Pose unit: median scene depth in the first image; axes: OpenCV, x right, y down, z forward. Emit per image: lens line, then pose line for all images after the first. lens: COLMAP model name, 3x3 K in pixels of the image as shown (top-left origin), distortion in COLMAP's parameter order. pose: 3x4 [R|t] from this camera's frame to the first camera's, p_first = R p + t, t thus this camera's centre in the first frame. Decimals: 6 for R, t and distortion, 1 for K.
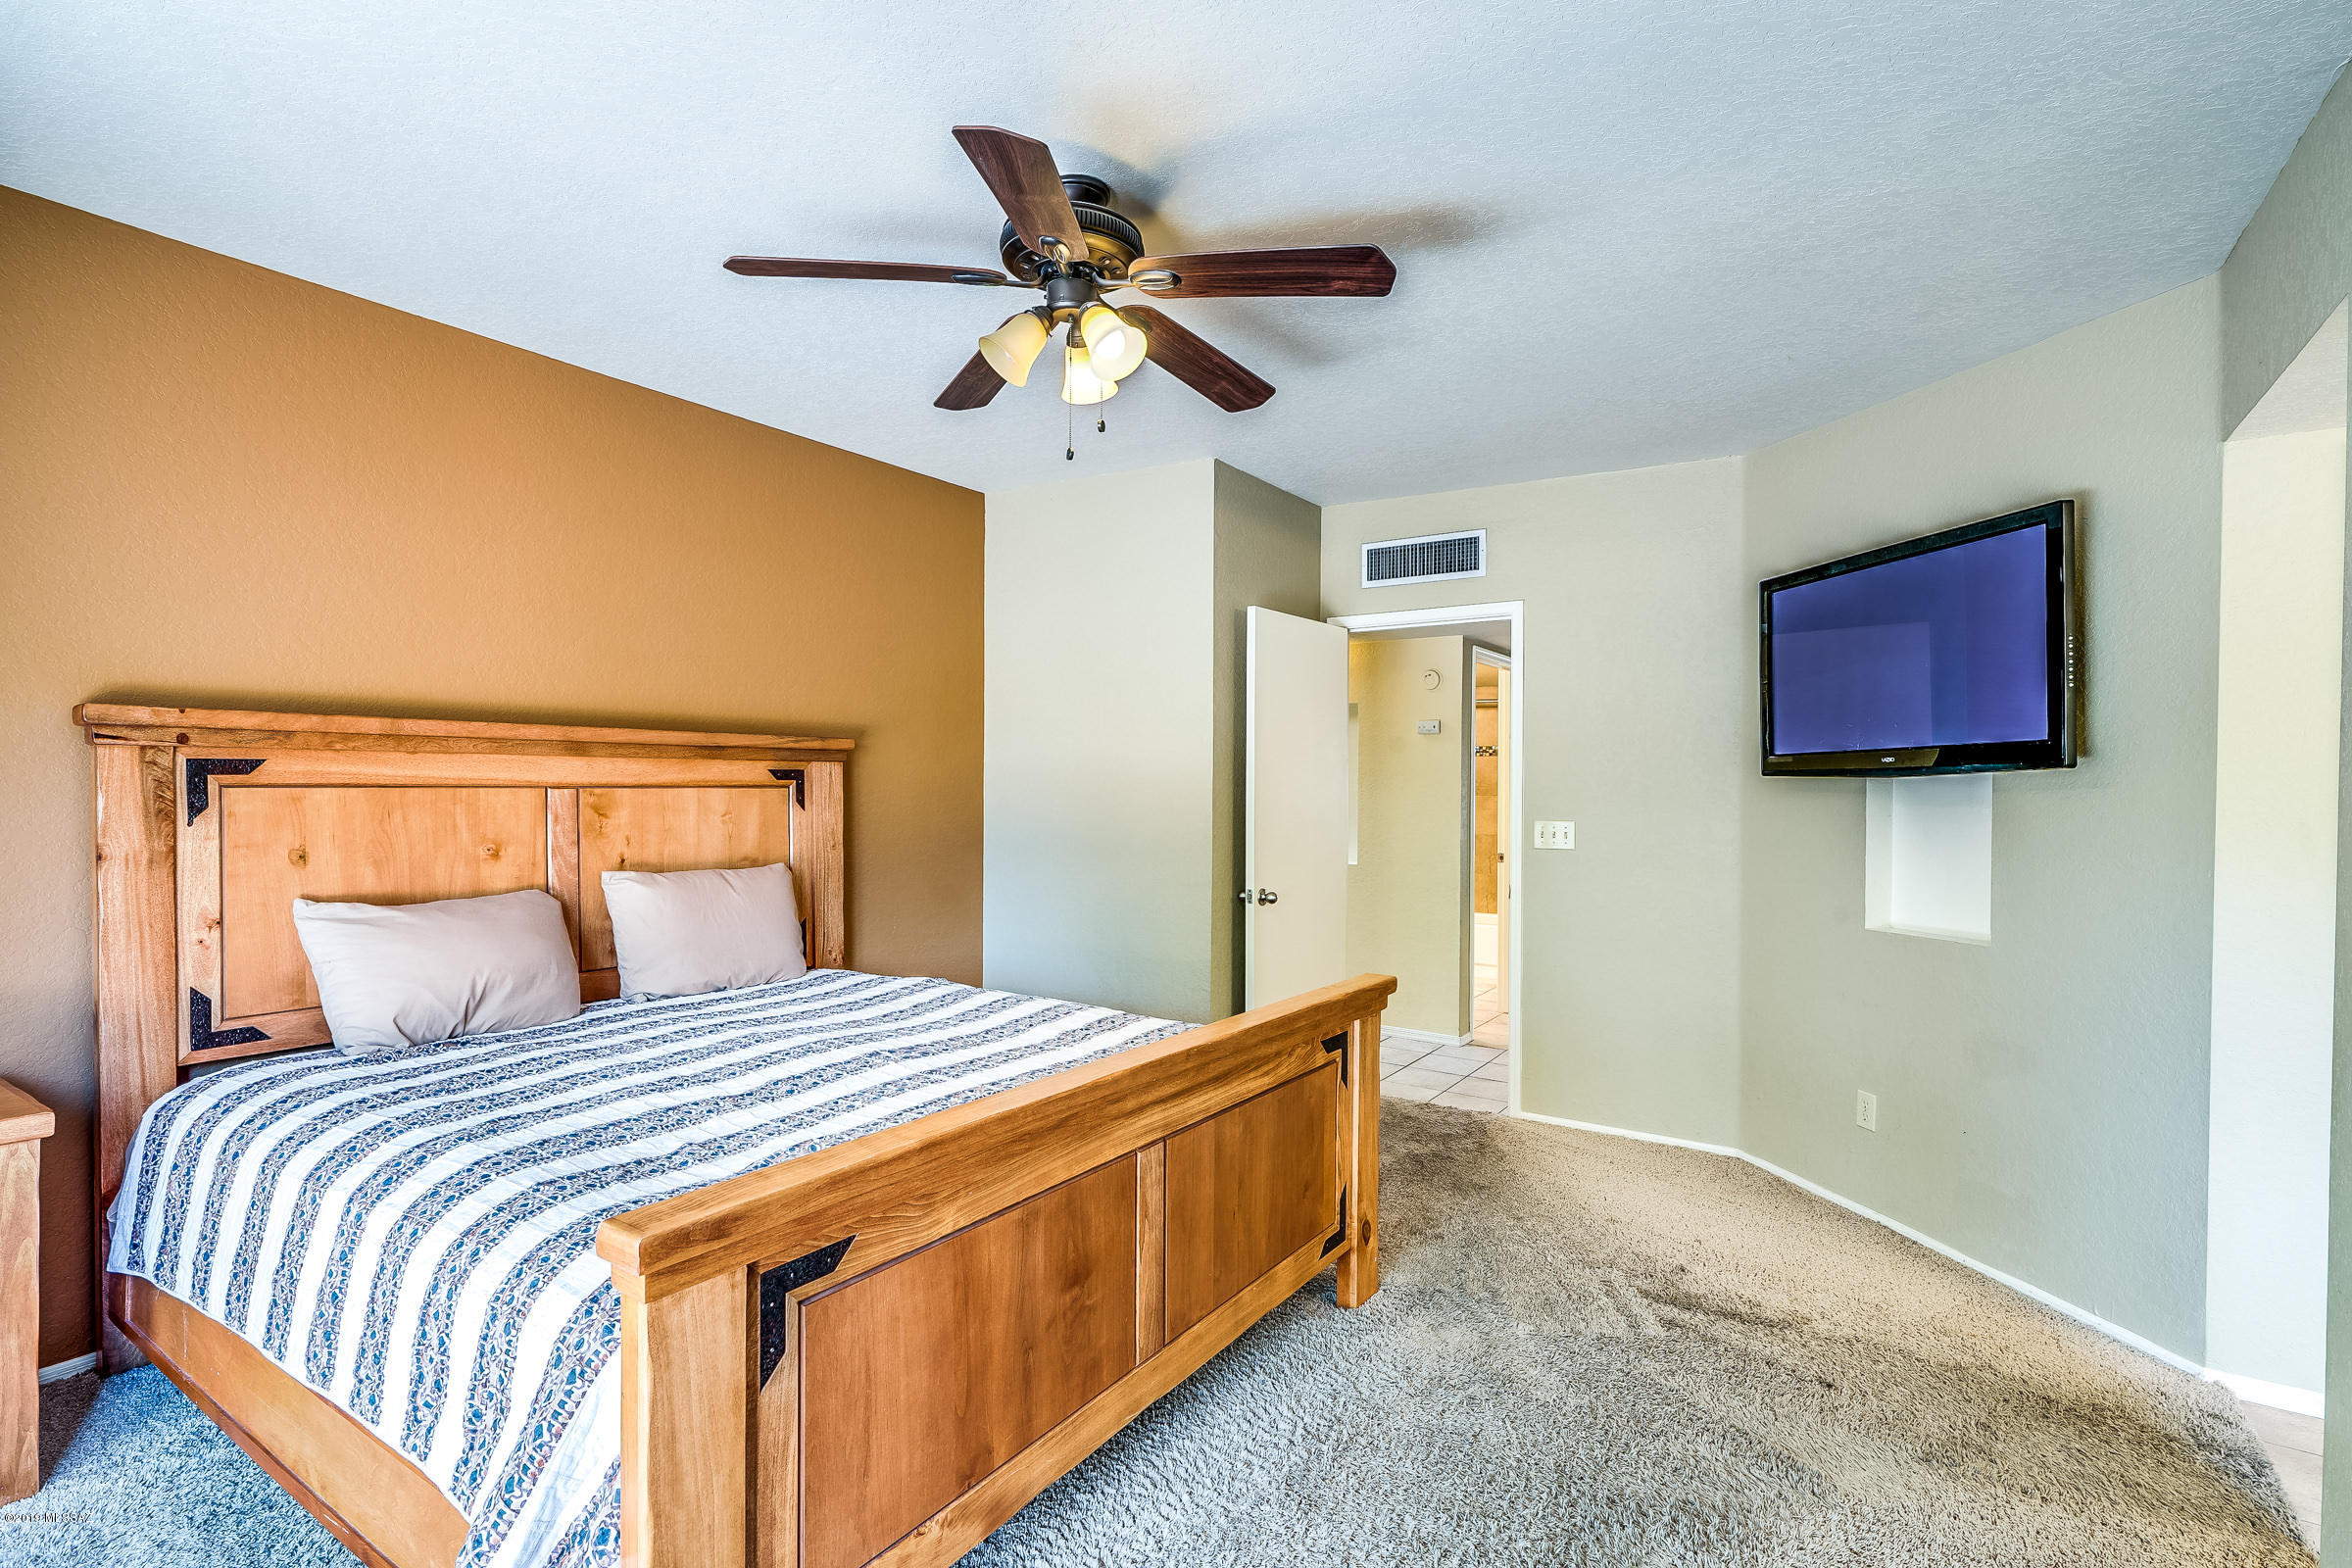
lens RADIAL K [[1118.1, 0, 1170.7], [0, 1118.1, 788.5], [0, 0, 1]] dist [0.001346, 0.000122]
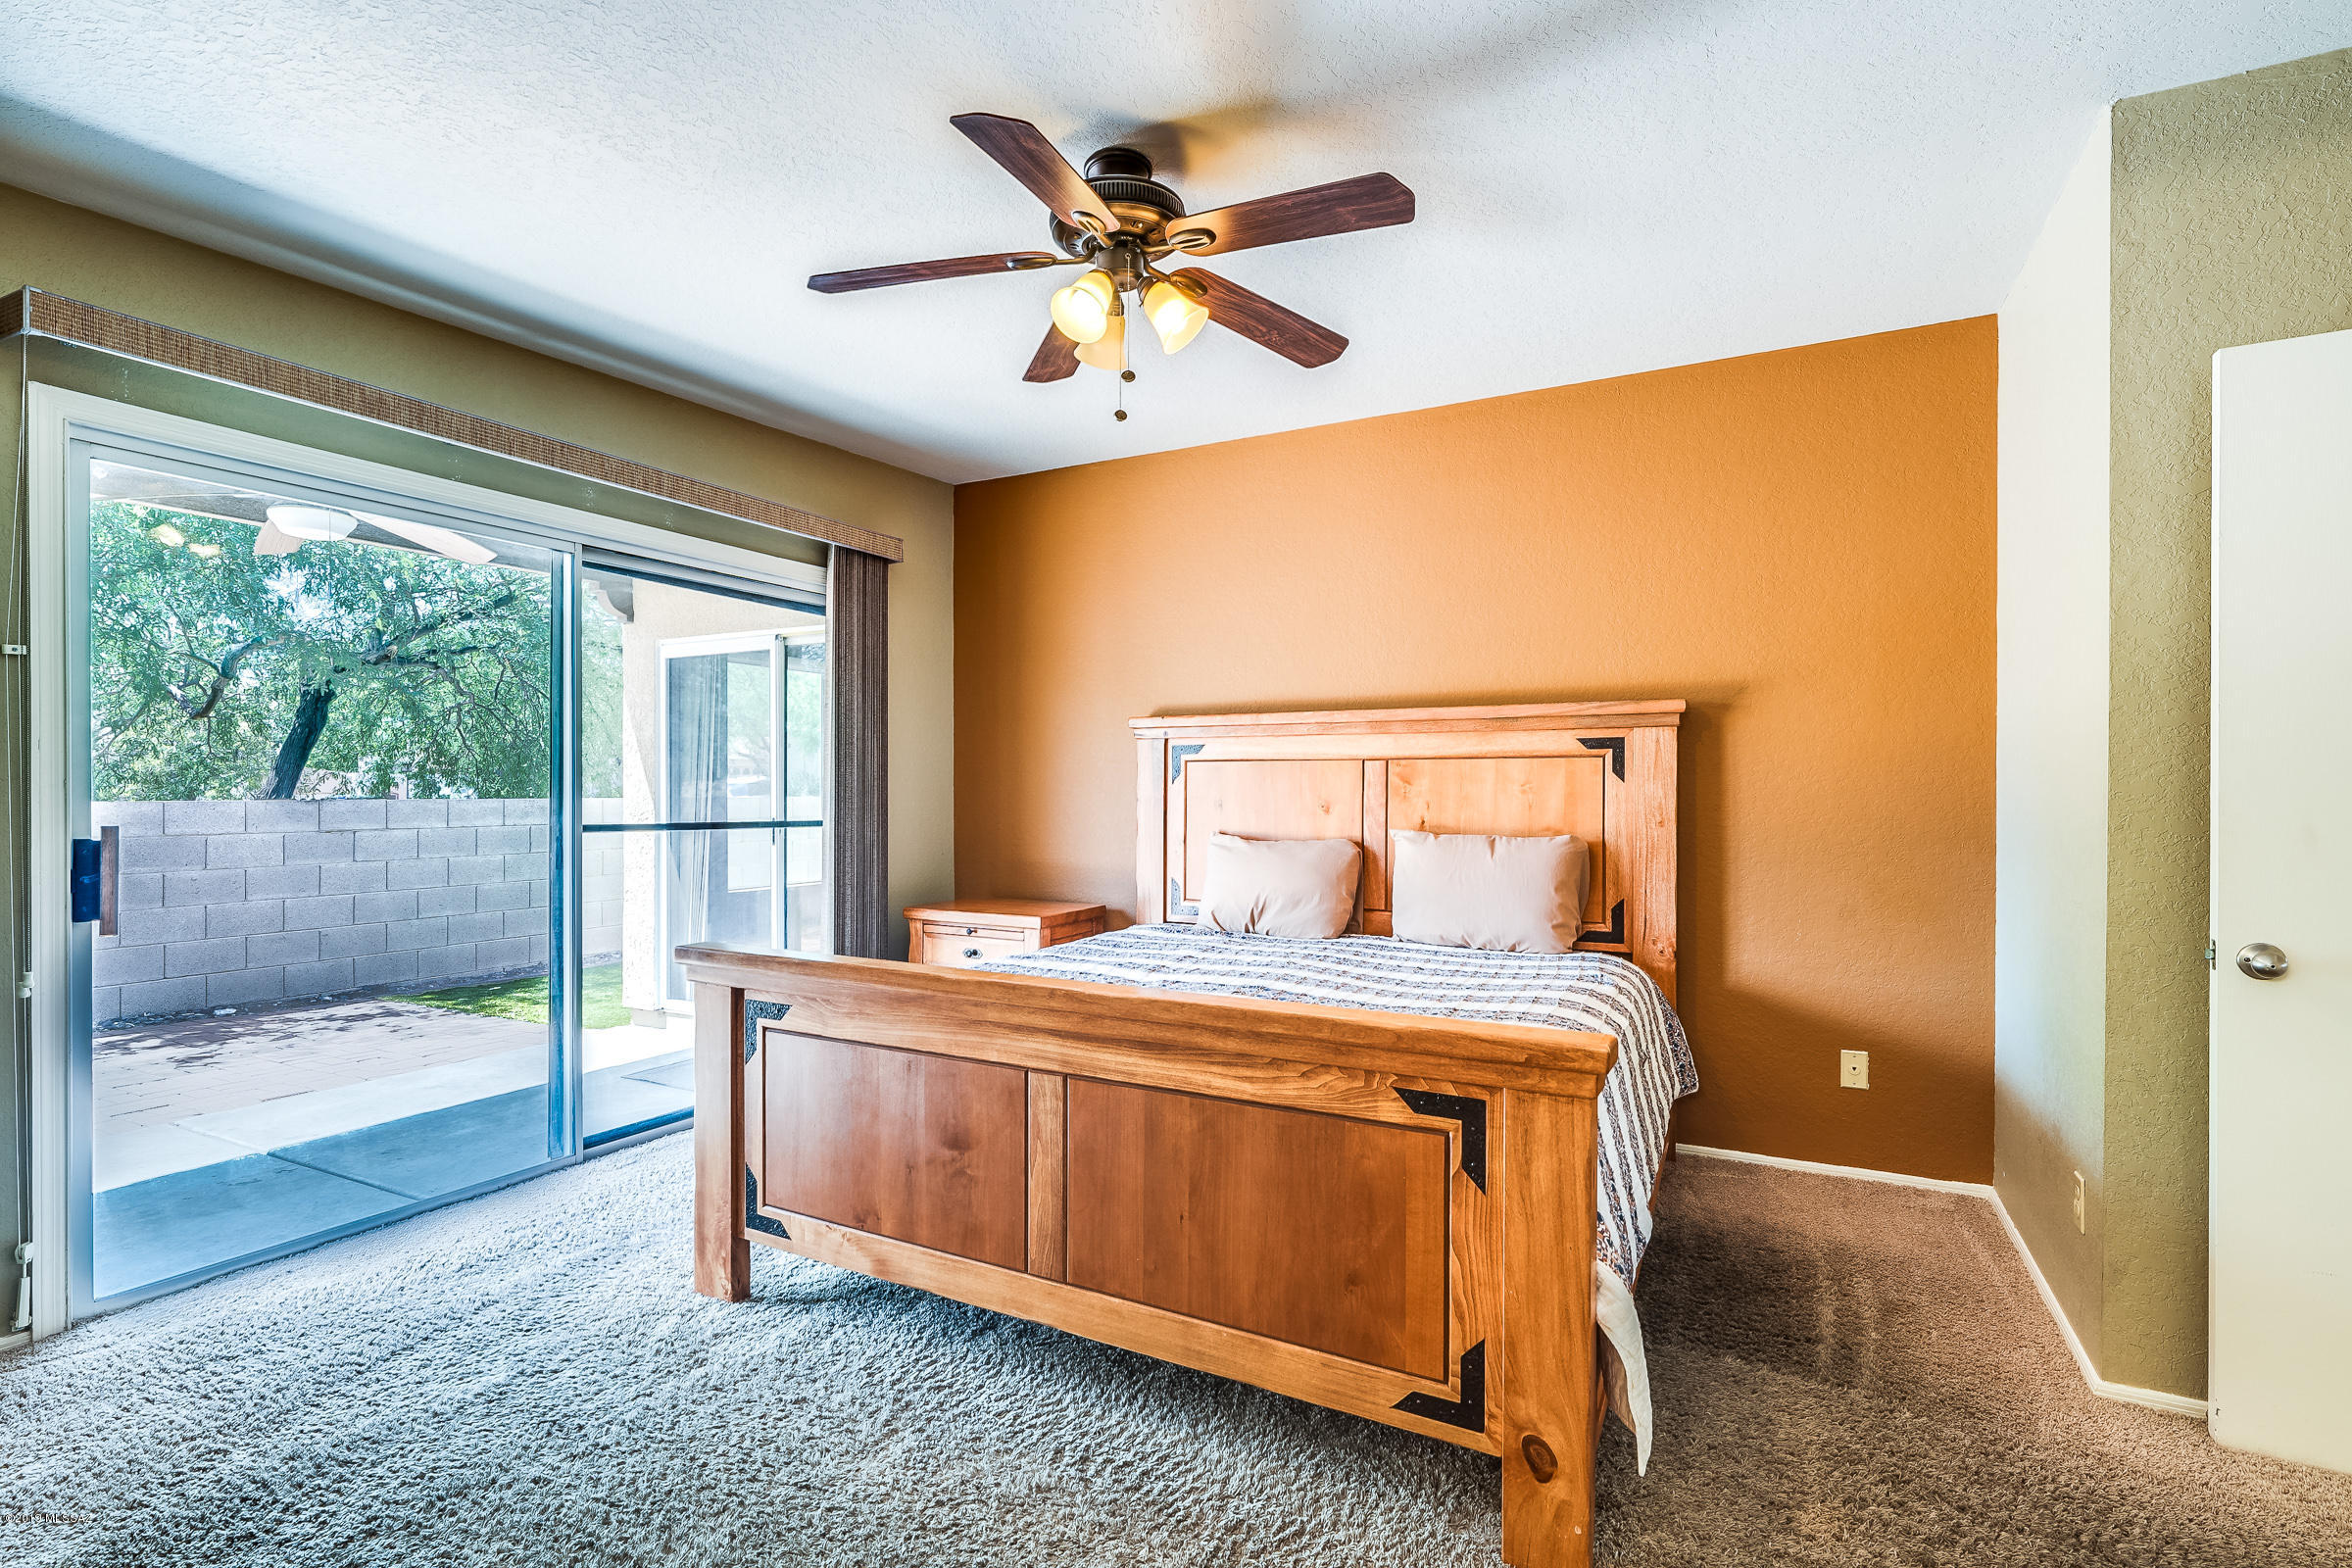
lens RADIAL K [[1118.1, 0, 1169.1], [0, 1118.1, 787.1], [0, 0, 1]] dist [0.001346, 0.000122]
pose [[0.091207, -0.006978, -0.995808, 0.711570], [-0.006874, 0.999947, -0.007637, 0.043331], [0.995808, 0.007541, 0.091154, 0.707213]]
